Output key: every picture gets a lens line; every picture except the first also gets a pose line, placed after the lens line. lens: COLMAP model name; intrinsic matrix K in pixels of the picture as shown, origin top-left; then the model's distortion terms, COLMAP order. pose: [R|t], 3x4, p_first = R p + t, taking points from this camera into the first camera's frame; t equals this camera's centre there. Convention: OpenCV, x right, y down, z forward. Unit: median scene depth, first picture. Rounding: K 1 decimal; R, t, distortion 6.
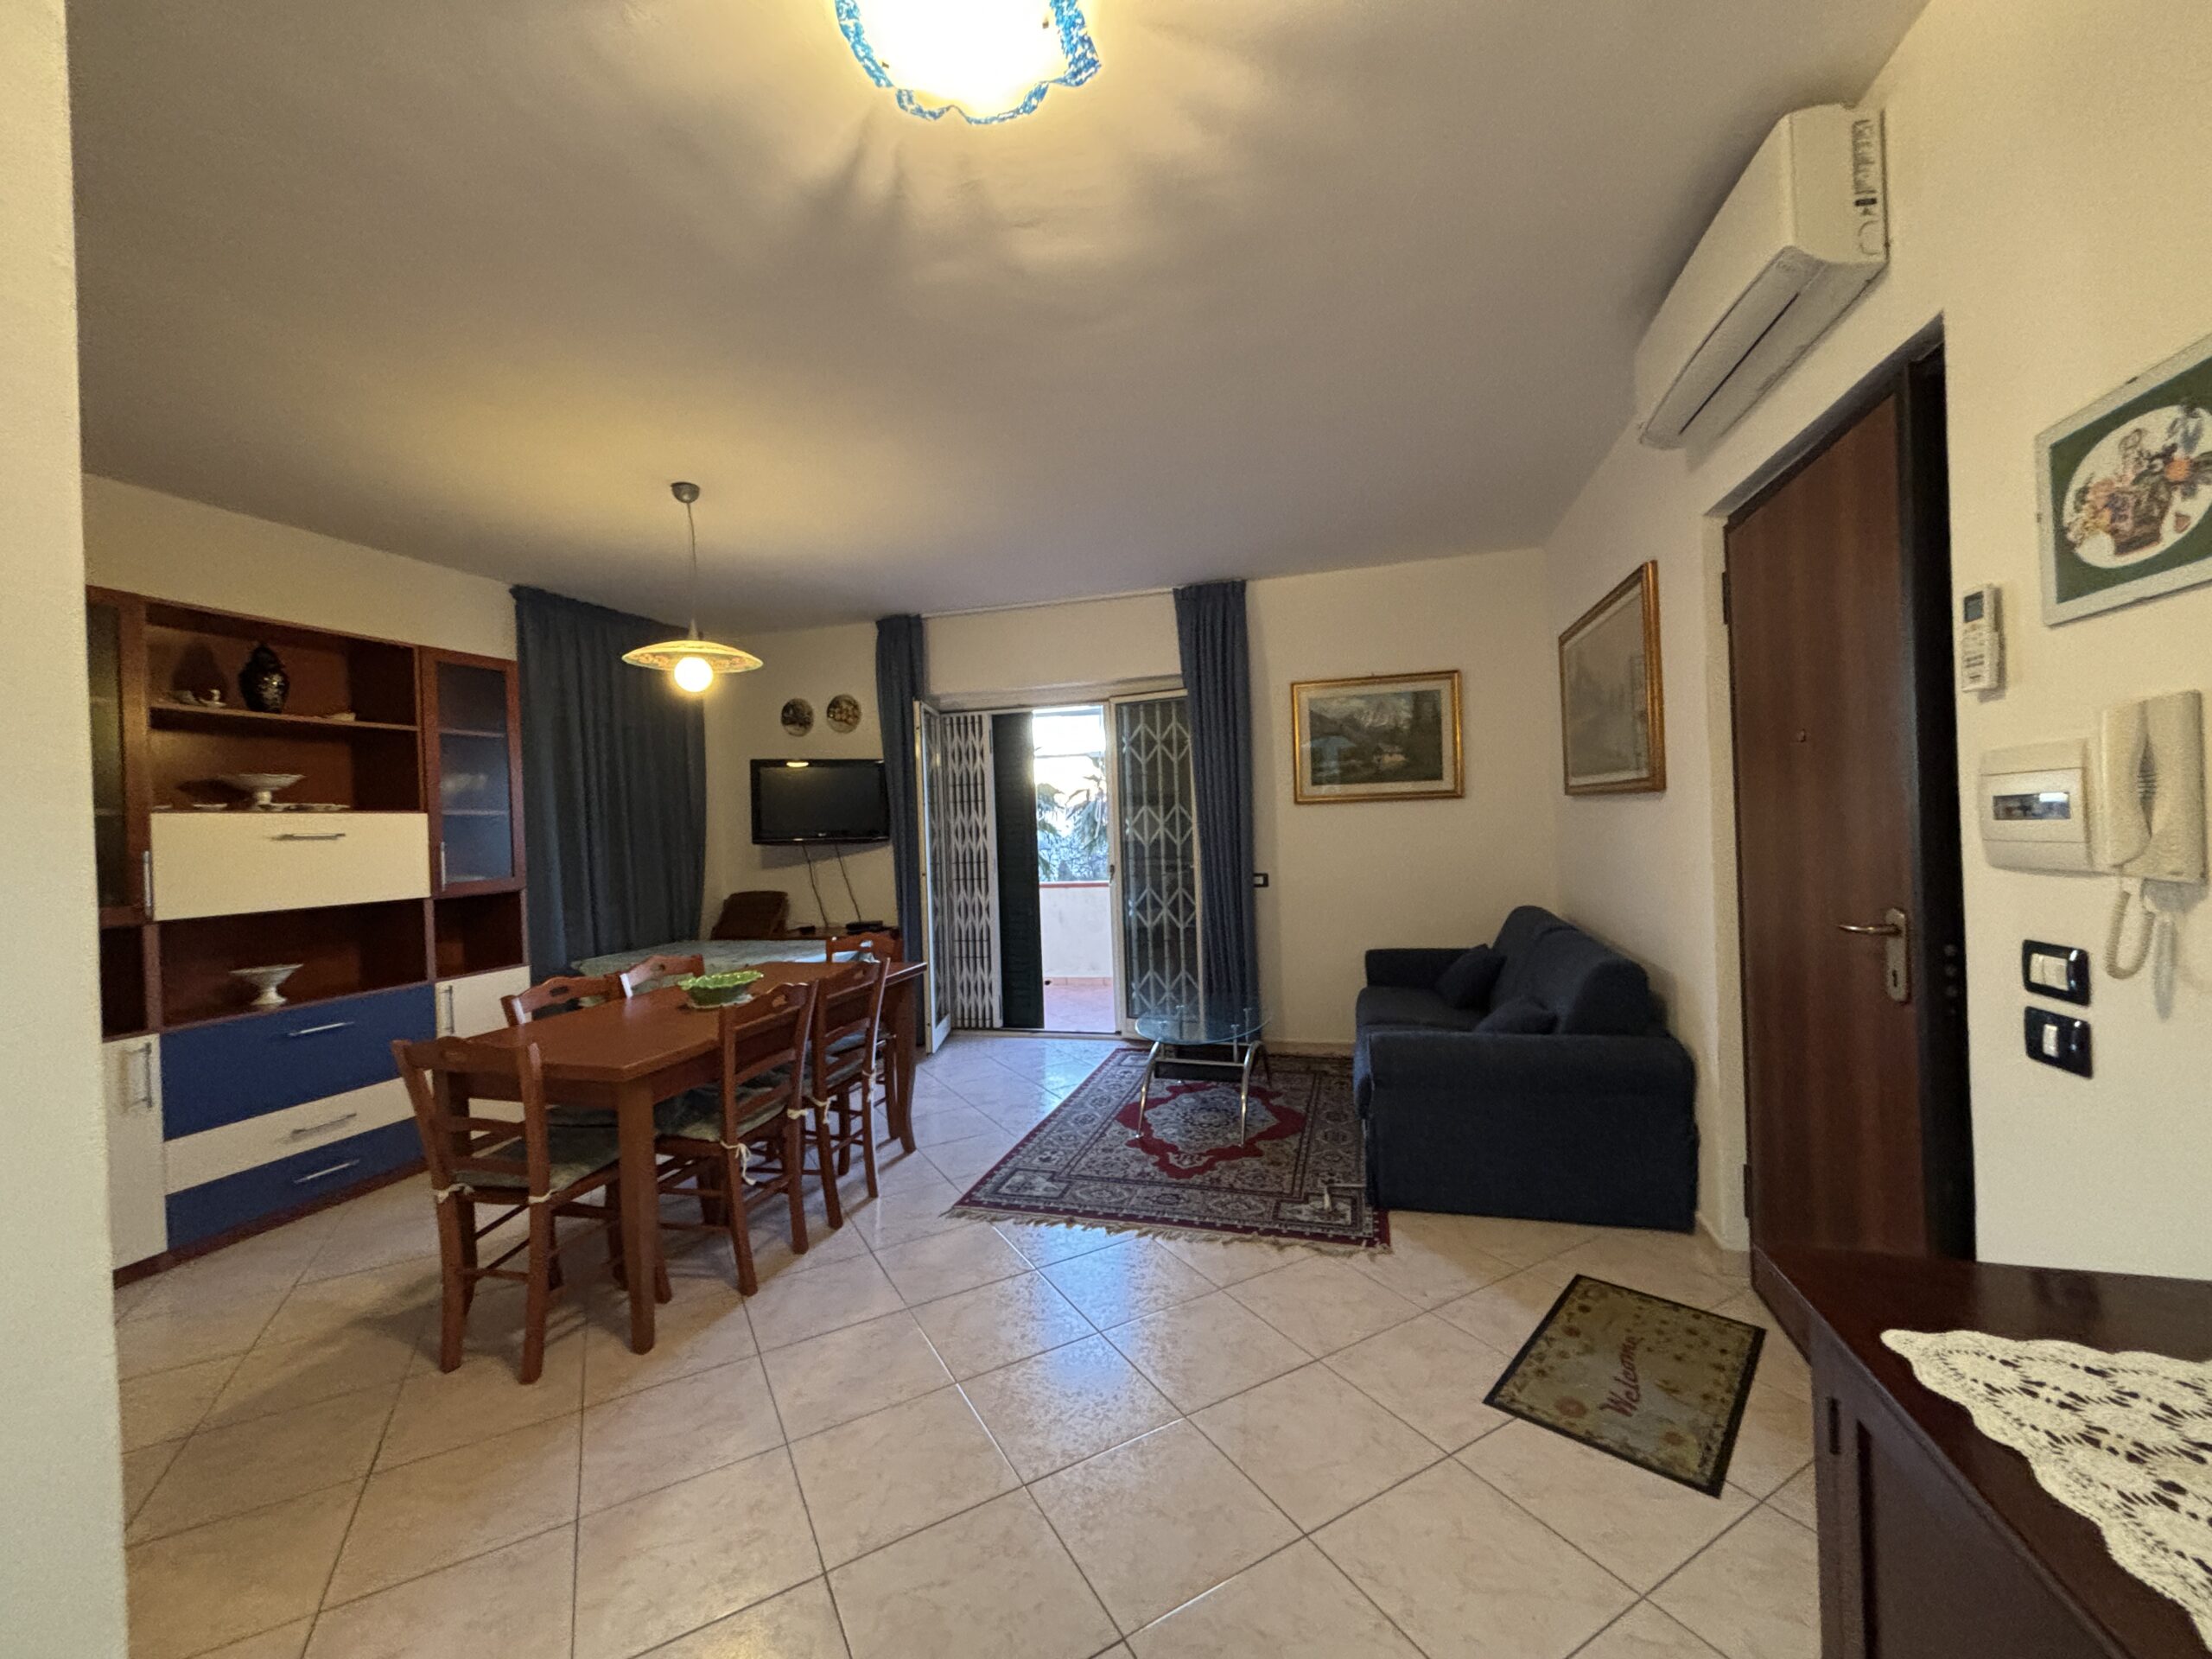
lens RADIAL K [[893.8, 0, 1106.5], [0, 893.8, 825.4], [0, 0, 1]] dist [0.007372, -0.000418]
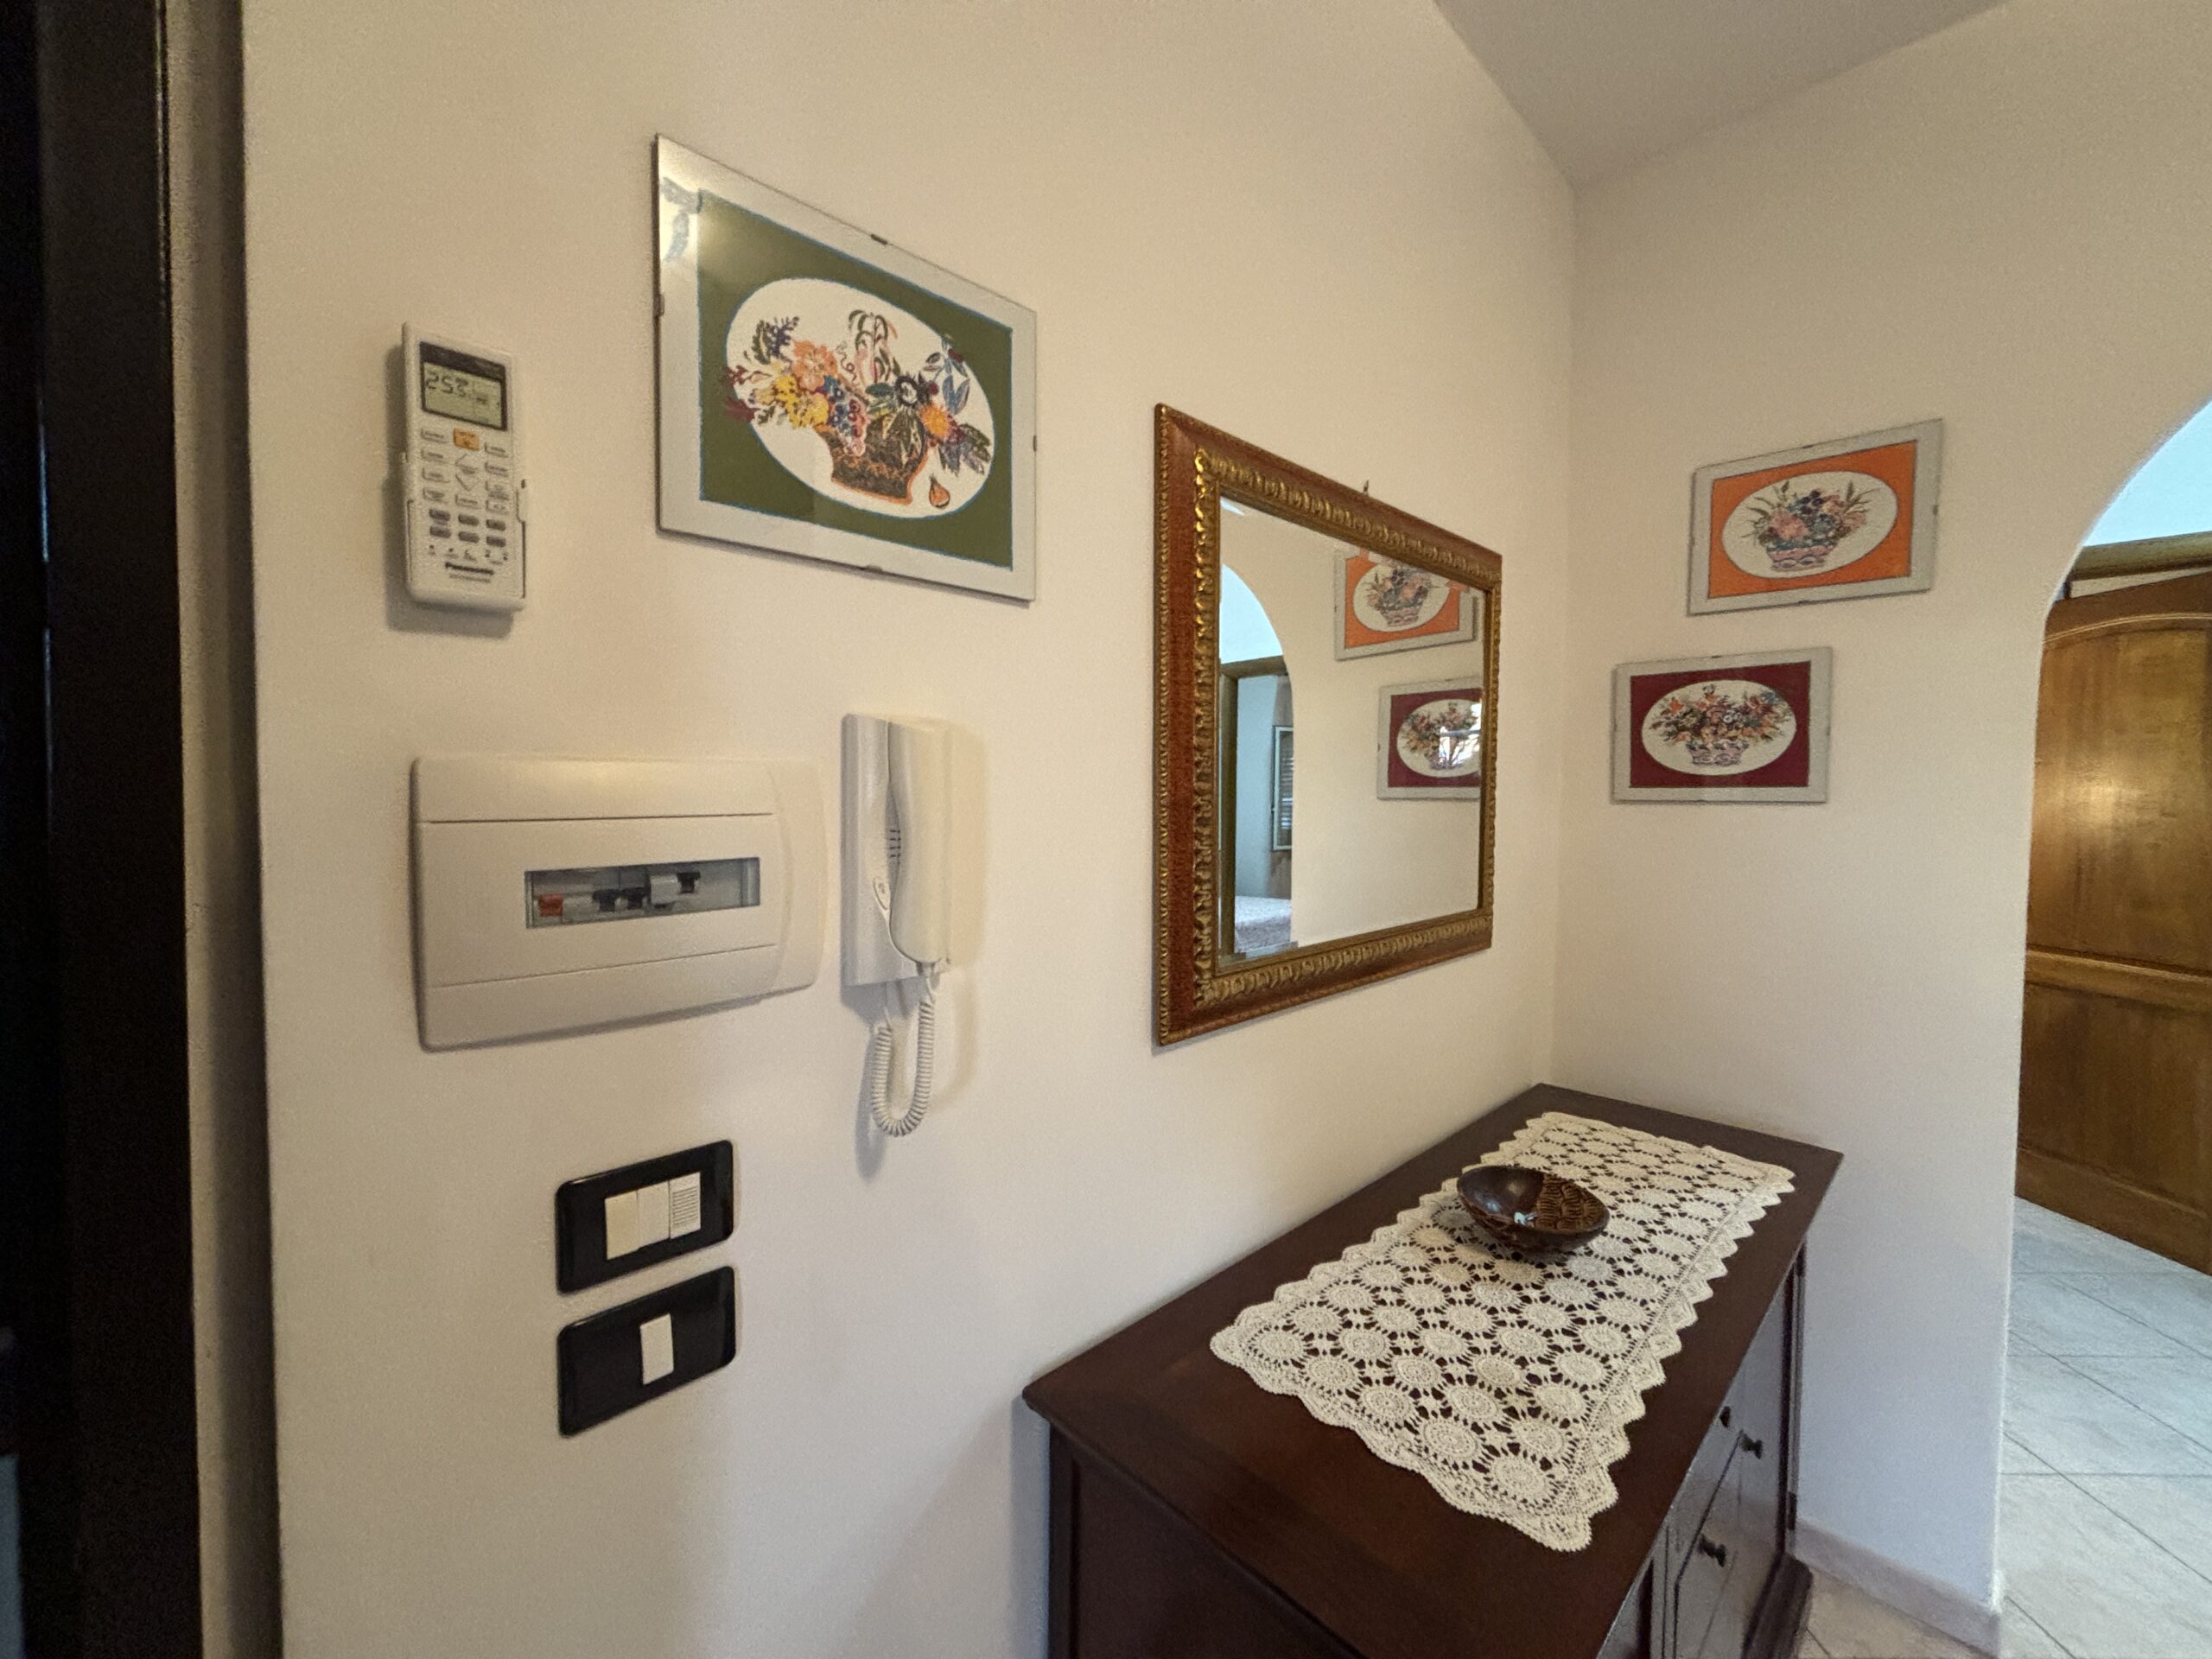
lens RADIAL K [[866.8, 0, 1098.3], [0, 866.8, 828.6], [0, 0, 1]] dist [-0.017070, -0.000339]
pose [[-0.859845, 0.005506, 0.510526, 0.230390], [0.021368, 0.999454, 0.025210, -0.023879], [-0.510109, 0.032585, -0.859493, 0.504074]]
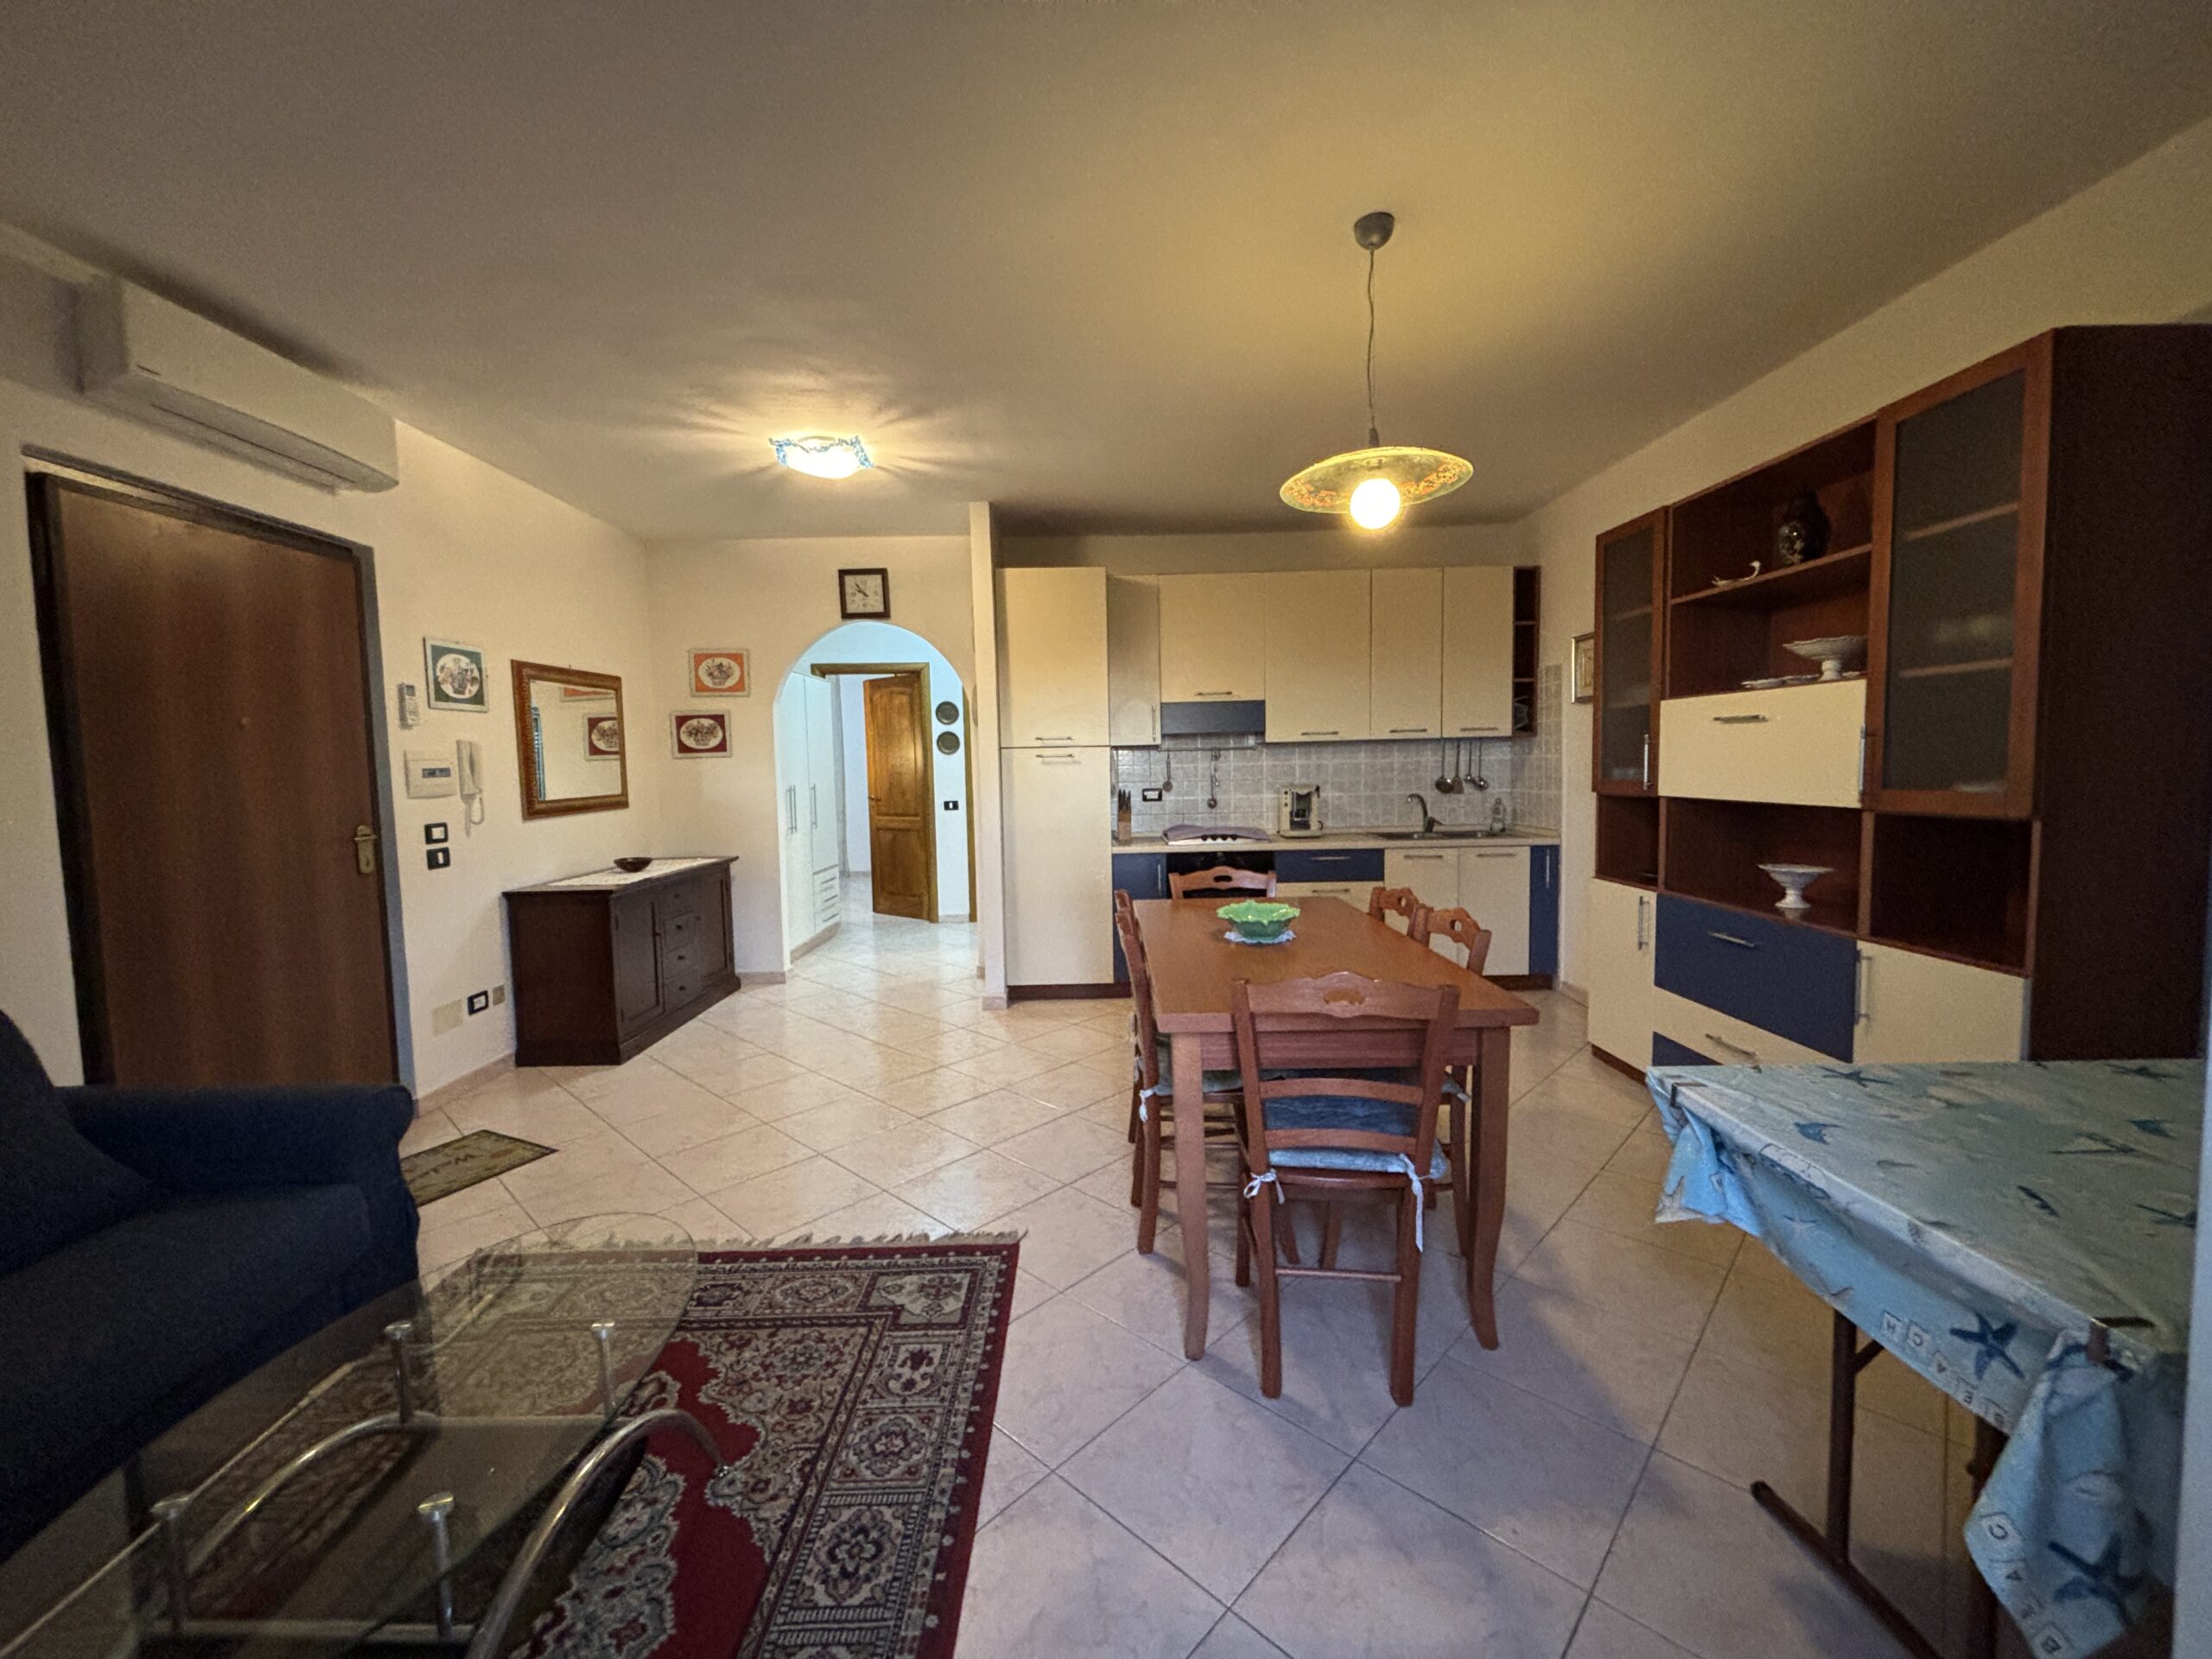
lens RADIAL K [[866.8, 0, 1098.3], [0, 866.8, 828.6], [0, 0, 1]] dist [-0.017070, -0.000339]
pose [[-0.955211, 0.076887, -0.285762, -0.049958], [0.053936, 0.994717, 0.087350, 0.011047], [0.290968, 0.068025, -0.954311, 1.602554]]
